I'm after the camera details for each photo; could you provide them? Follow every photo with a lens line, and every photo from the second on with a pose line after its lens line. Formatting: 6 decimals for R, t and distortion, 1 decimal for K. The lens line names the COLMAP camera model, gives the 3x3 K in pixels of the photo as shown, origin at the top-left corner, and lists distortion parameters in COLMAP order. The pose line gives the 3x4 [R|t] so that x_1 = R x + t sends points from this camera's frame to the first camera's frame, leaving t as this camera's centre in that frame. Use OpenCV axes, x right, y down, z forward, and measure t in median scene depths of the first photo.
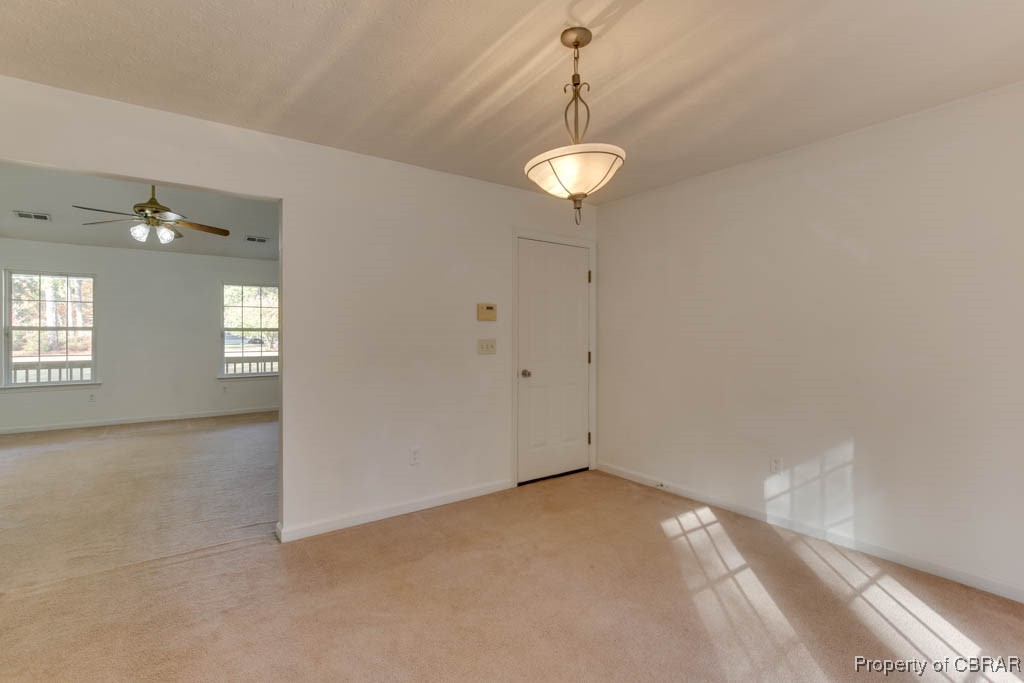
lens RADIAL K [[472.4, 0, 512.0], [0, 472.4, 341.5], [0, 0, 1]] dist [-0.015313, 0.010654]
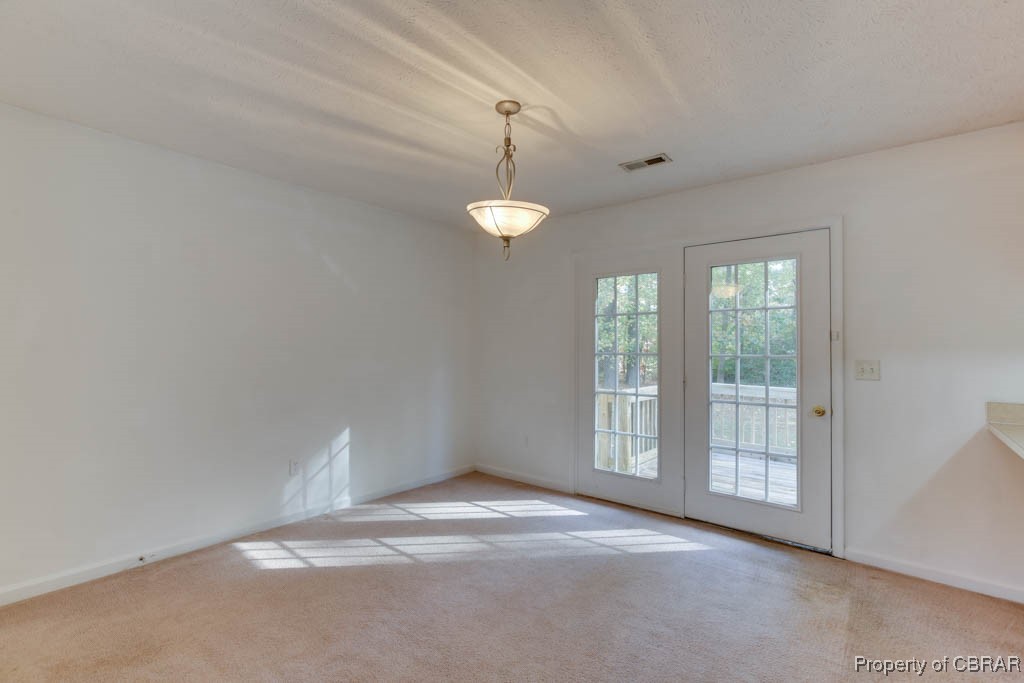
lens RADIAL K [[472.4, 0, 512.0], [0, 472.4, 341.5], [0, 0, 1]] dist [-0.015313, 0.010654]
pose [[-0.255702, 0.007604, 0.966726, -0.867796], [-0.002292, 0.999961, -0.008472, -0.030311], [-0.966753, -0.004382, -0.255674, 1.092018]]
